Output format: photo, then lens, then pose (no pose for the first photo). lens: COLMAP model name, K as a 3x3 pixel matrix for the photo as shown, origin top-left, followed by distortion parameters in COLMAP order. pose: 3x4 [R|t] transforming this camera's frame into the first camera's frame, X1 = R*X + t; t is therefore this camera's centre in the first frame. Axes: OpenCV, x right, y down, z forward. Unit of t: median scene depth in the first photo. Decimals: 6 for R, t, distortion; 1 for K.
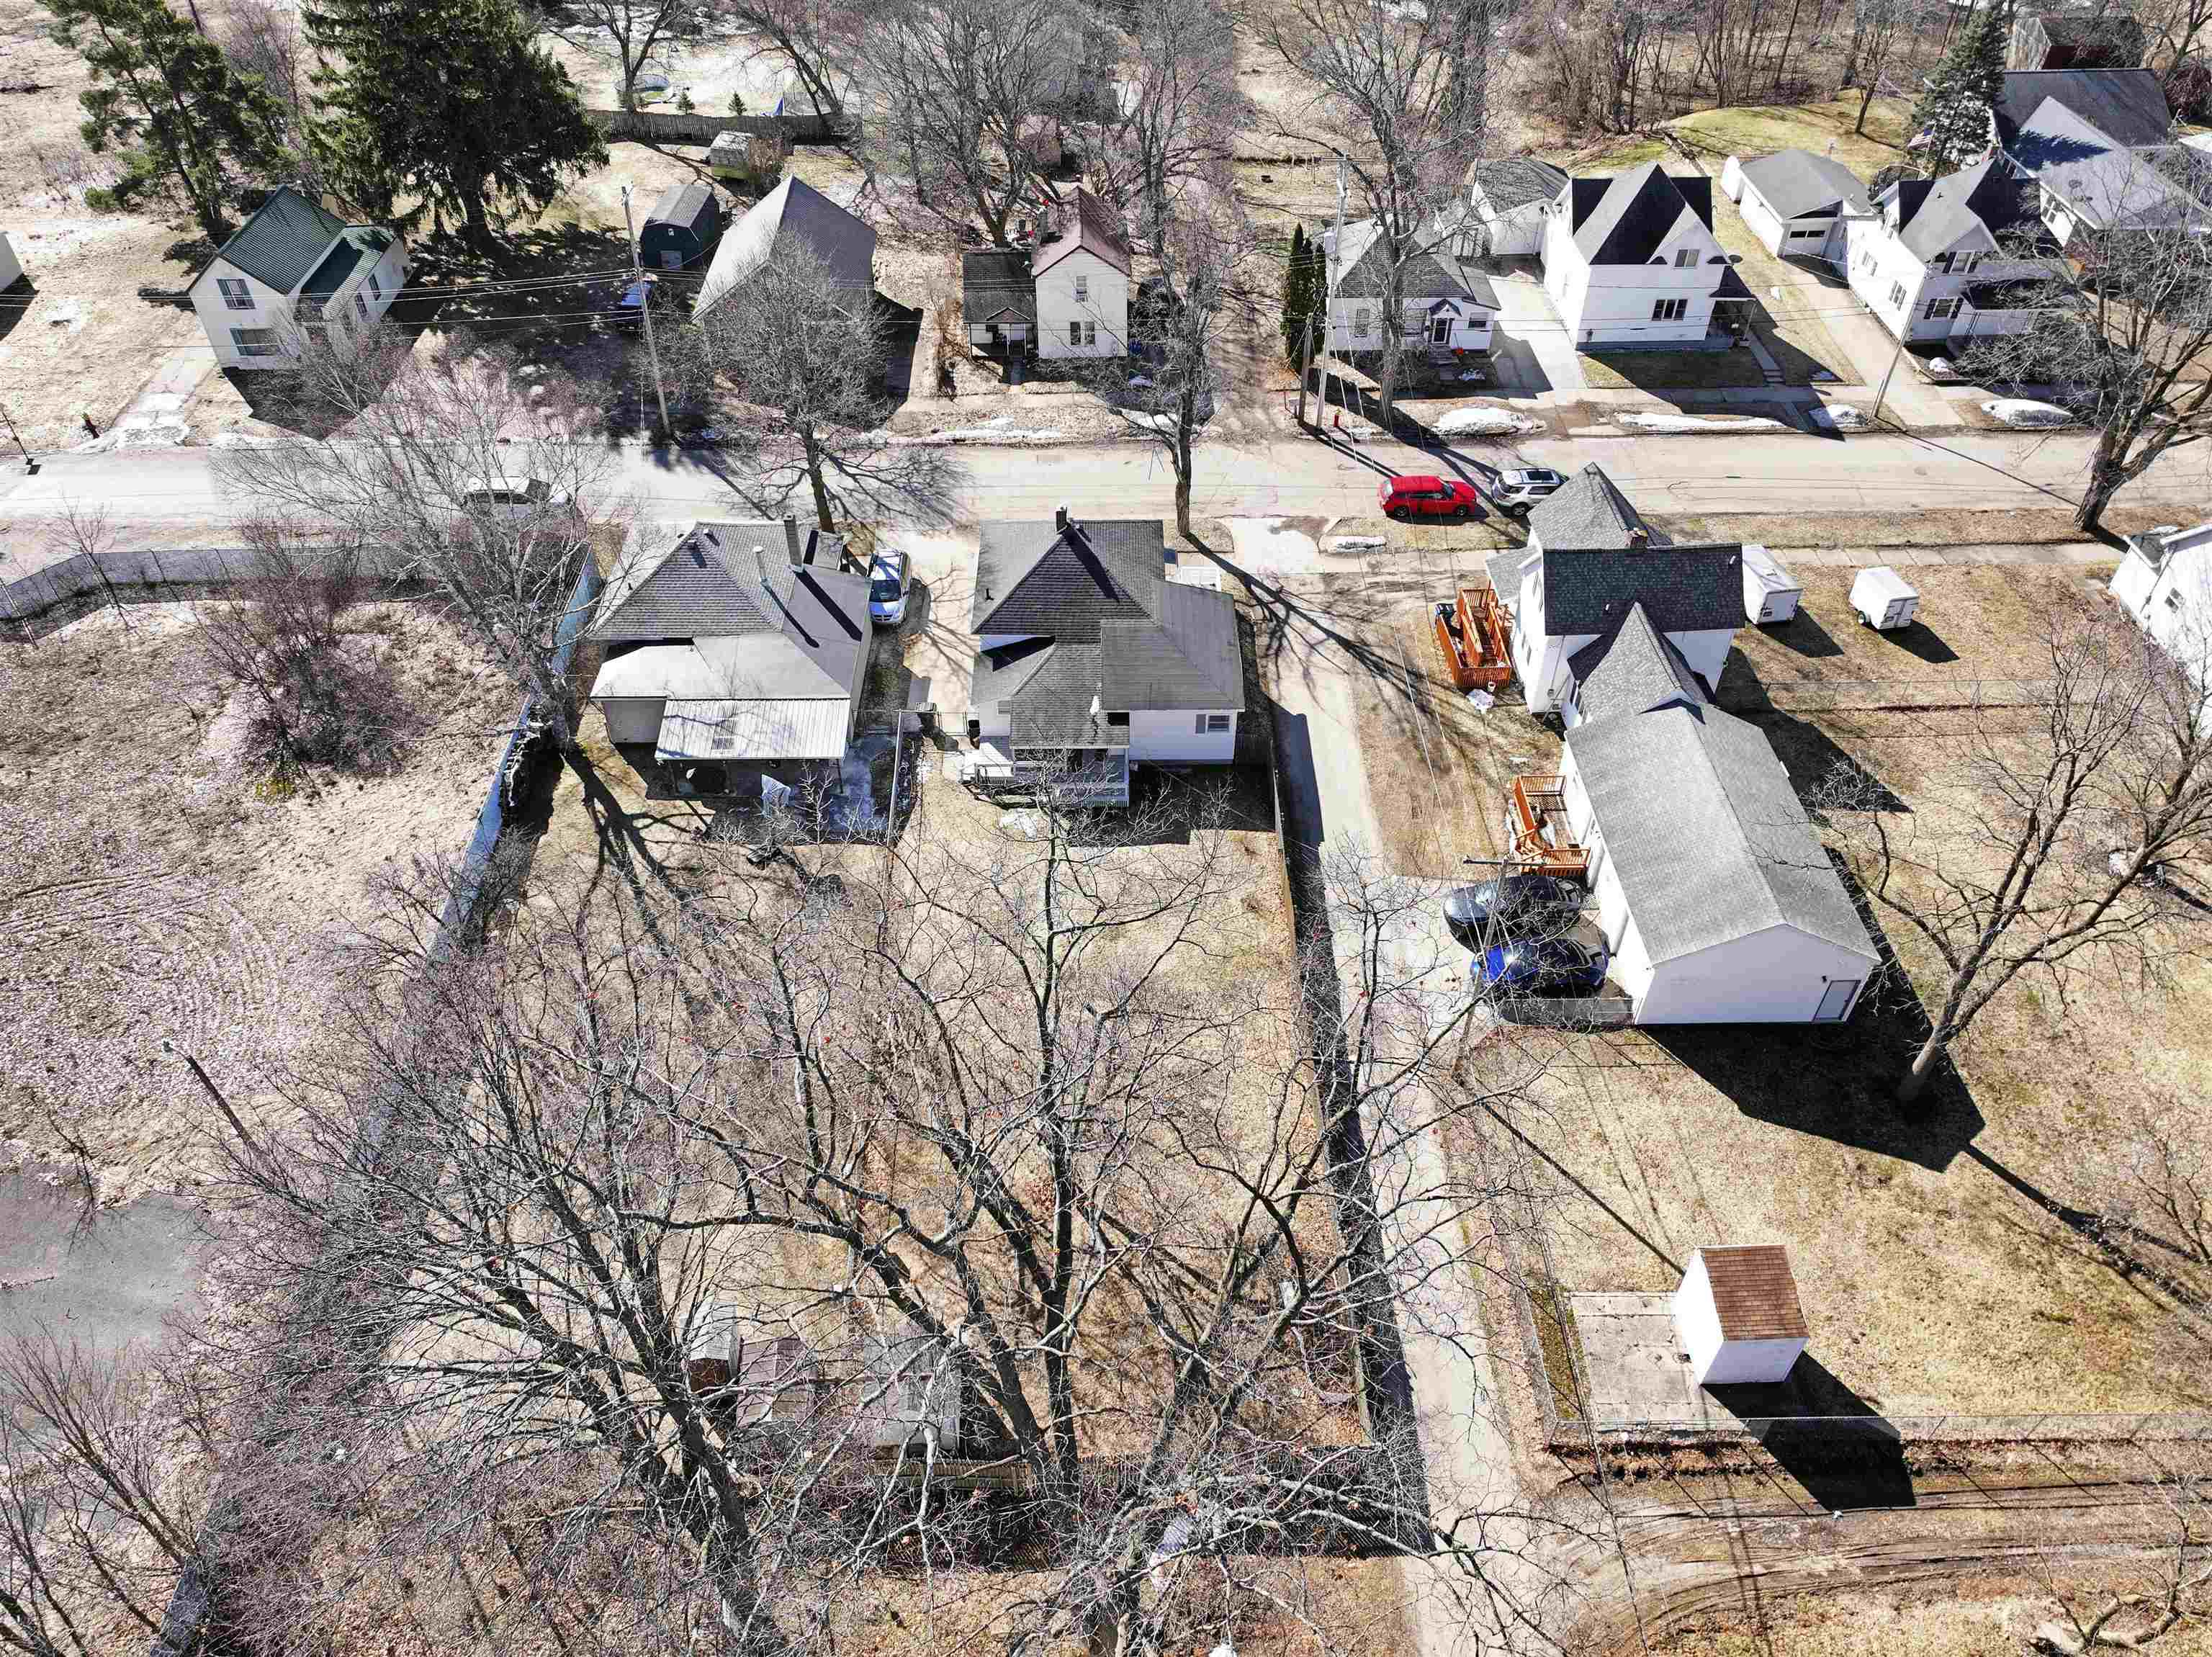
lens RADIAL K [[1601.5, 0, 1106.0], [0, 1601.5, 828.5], [0, 0, 1]] dist [-0.006007, 0.001252]
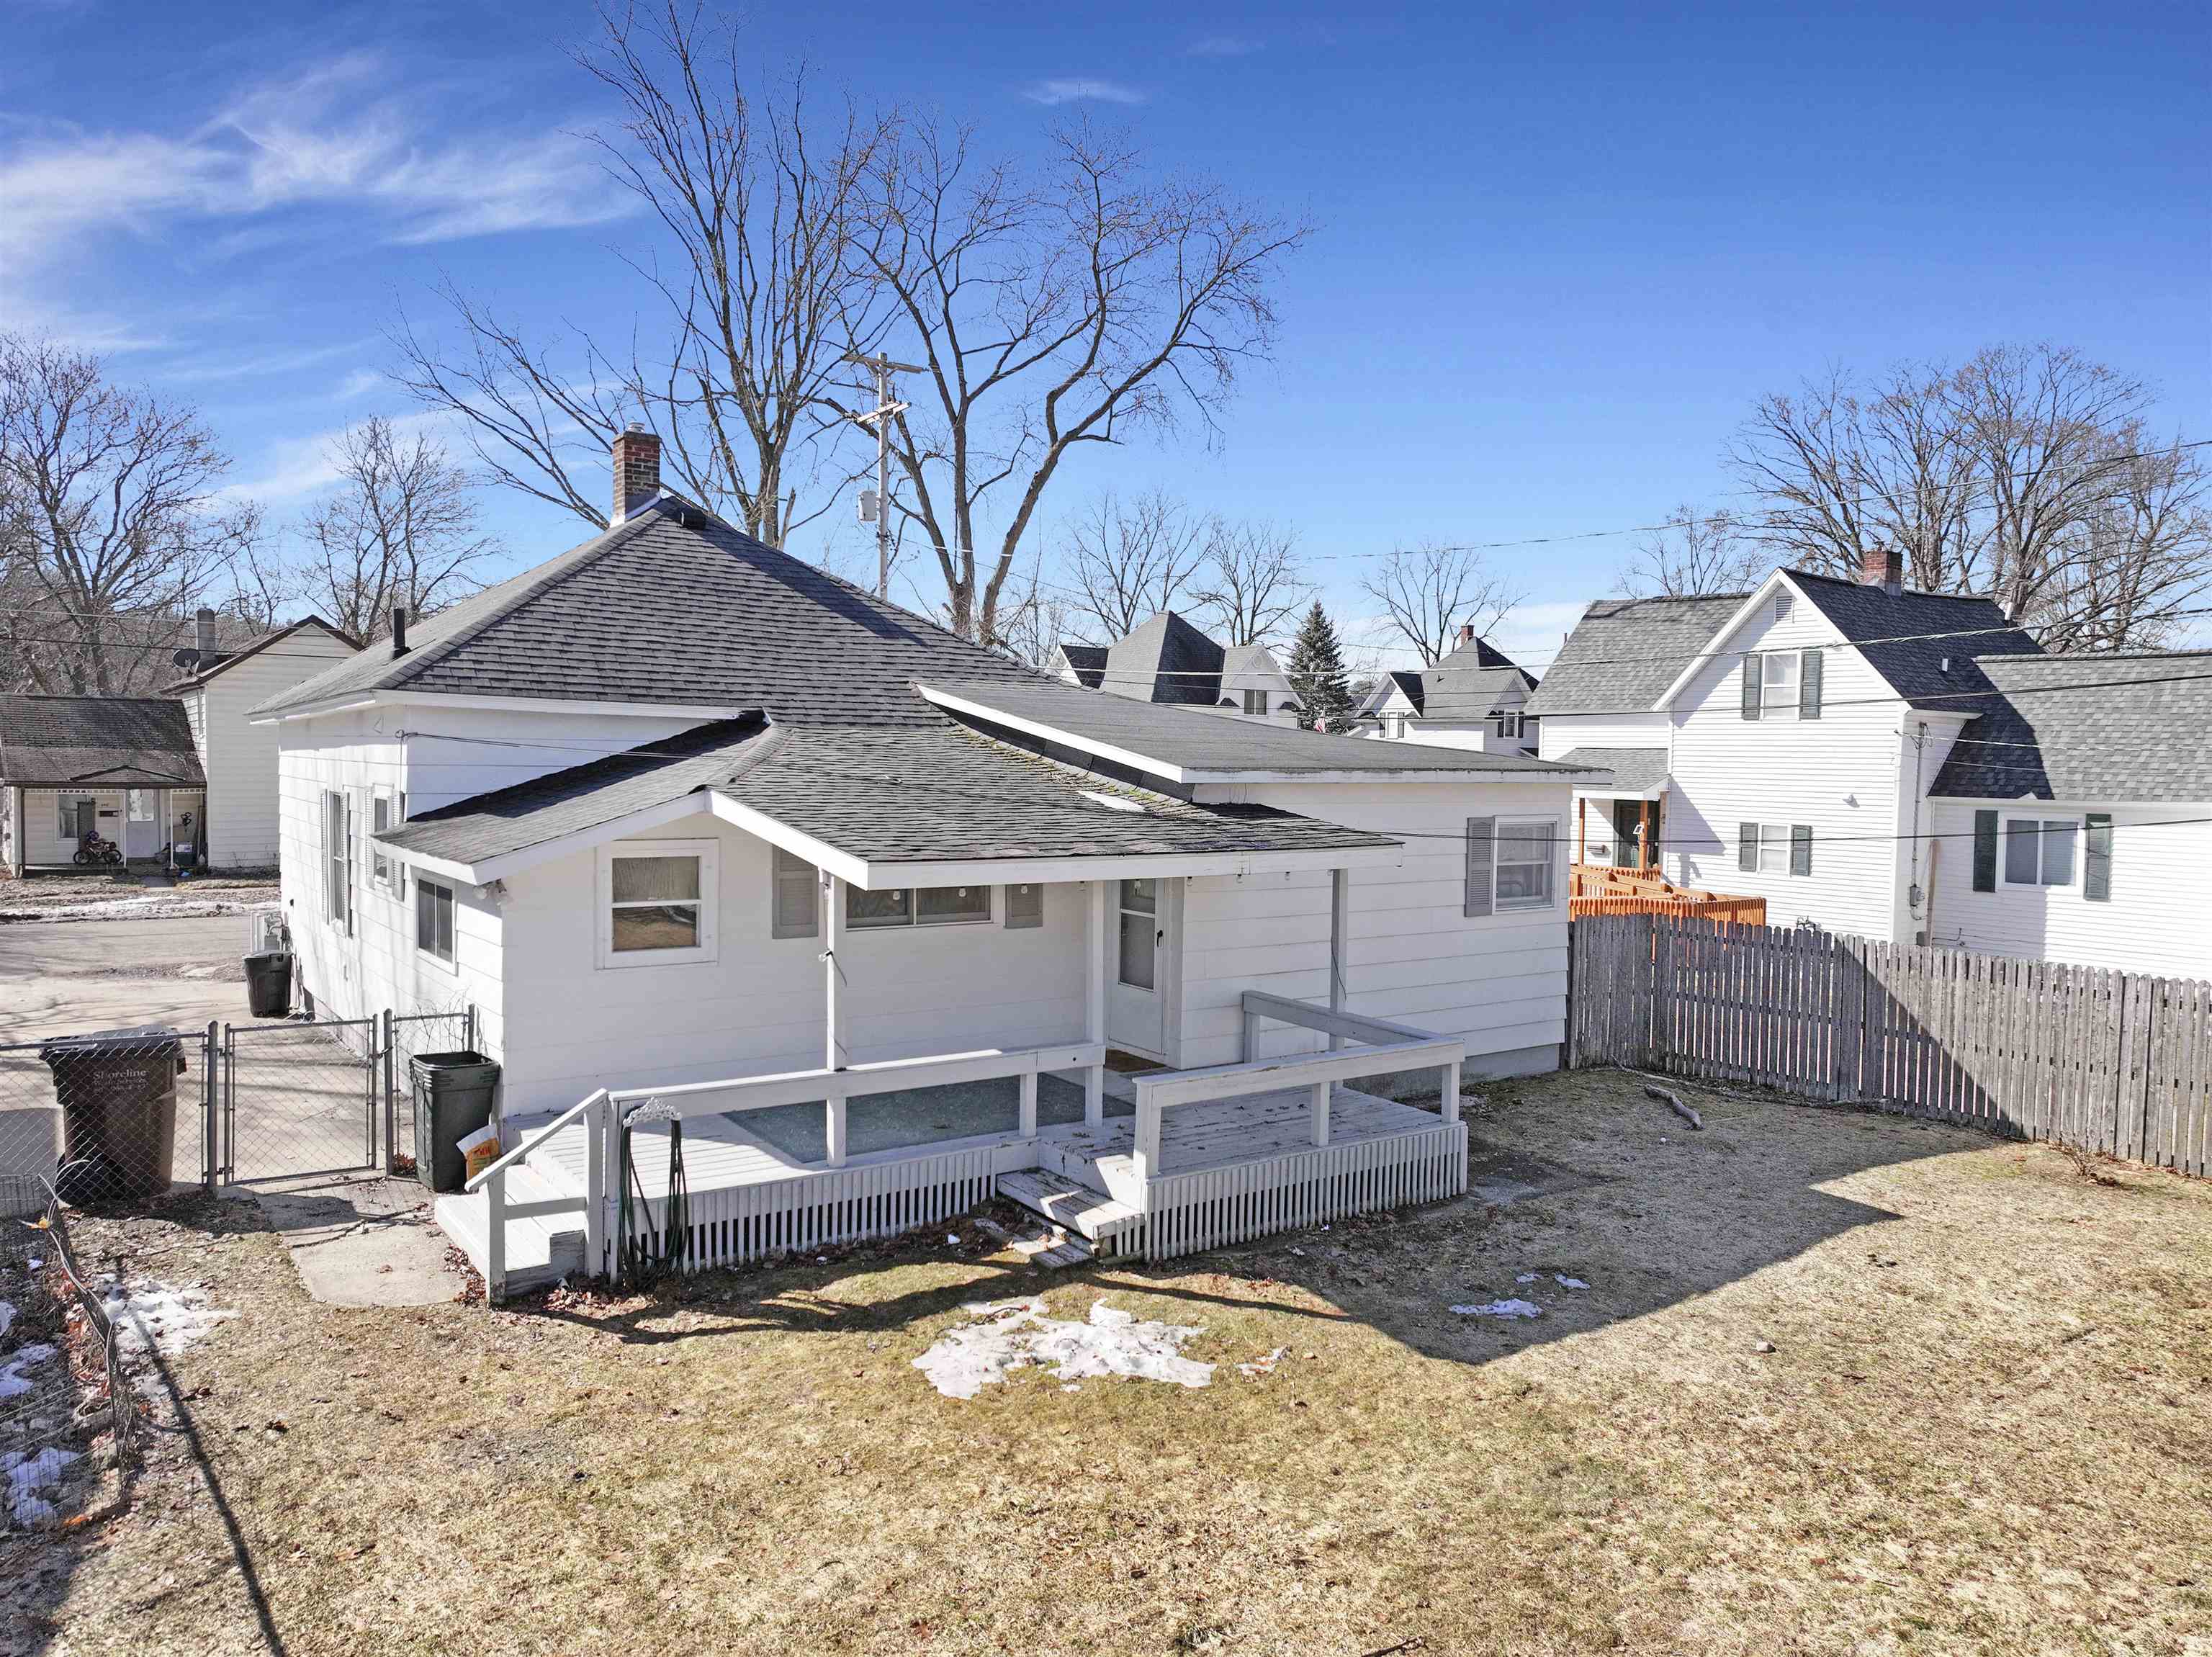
lens RADIAL K [[1550.2, 0, 1106.0], [0, 1550.2, 828.5], [0, 0, 1]] dist [0.000609, 0.009184]
pose [[0.814710, -0.004589, 0.579850, -0.117358], [0.378955, 0.761100, -0.526421, 0.031295], [-0.438909, 0.648618, 0.621815, 0.807749]]
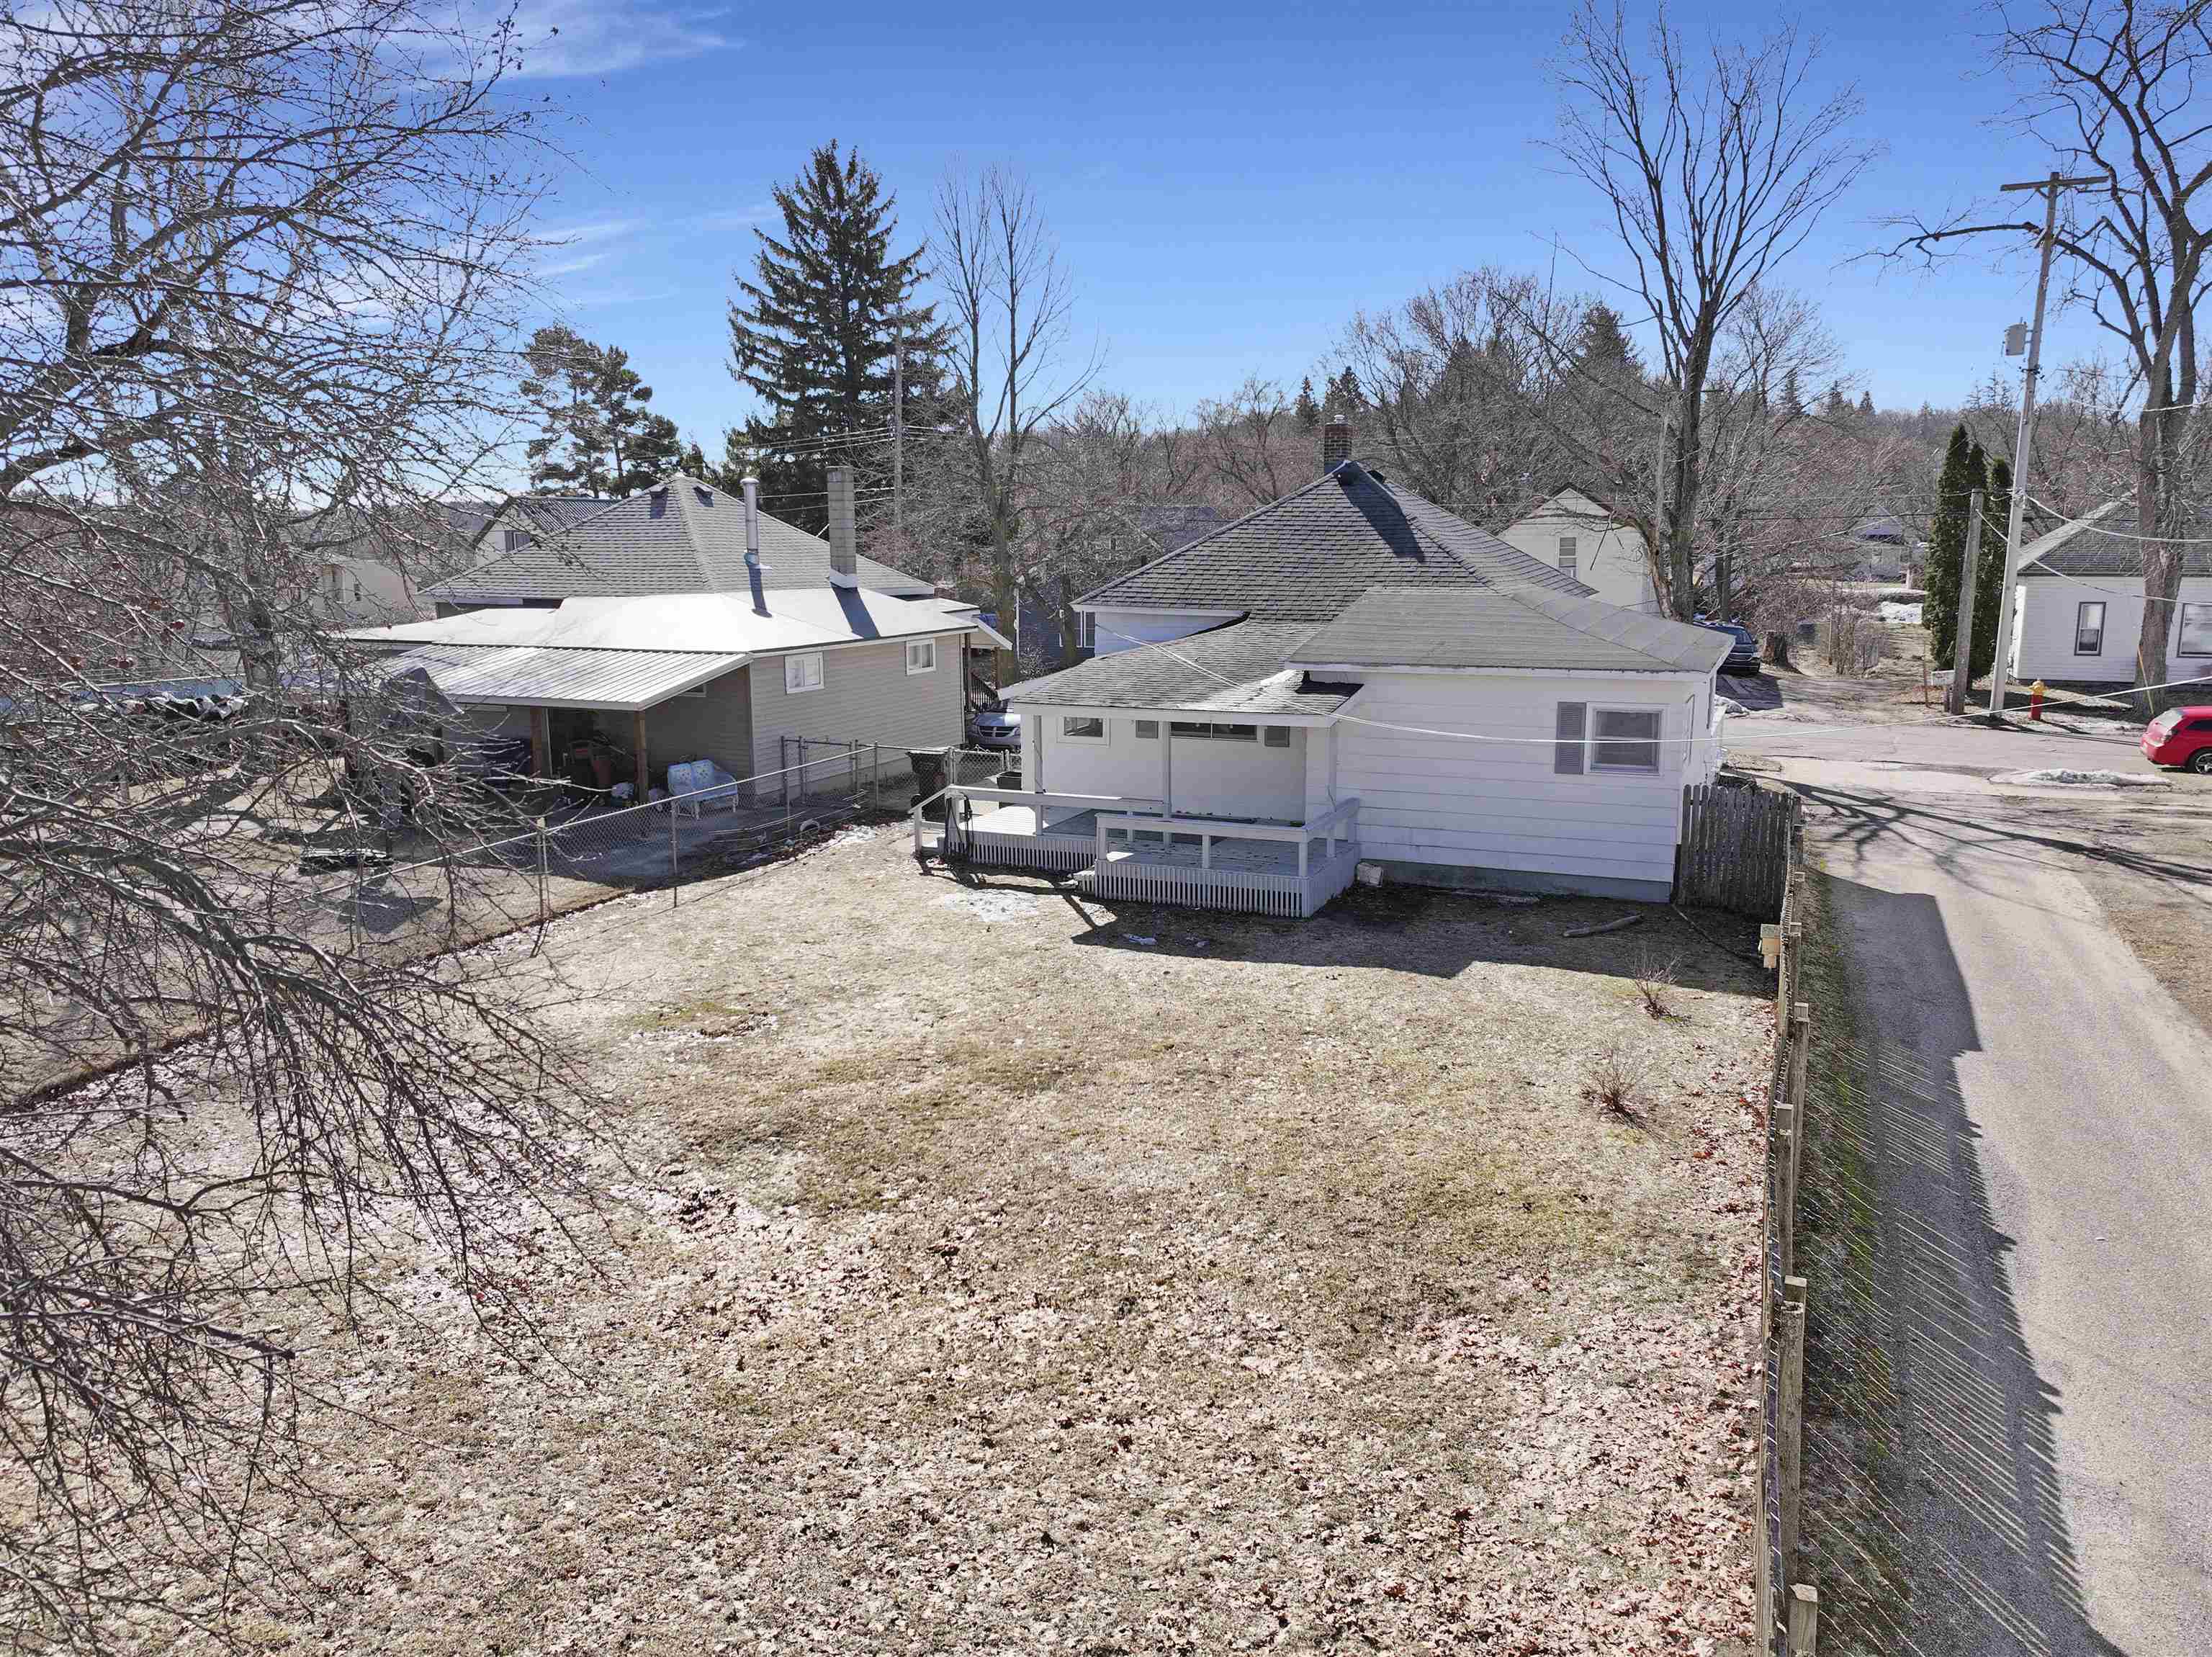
lens RADIAL K [[1601.5, 0, 1106.0], [0, 1601.5, 828.5], [0, 0, 1]] dist [-0.006007, 0.001252]
pose [[0.915001, 0.077926, -0.395855, 0.096521], [-0.278182, 0.832500, -0.479123, 0.129042], [0.292213, 0.548517, 0.783416, 0.663685]]
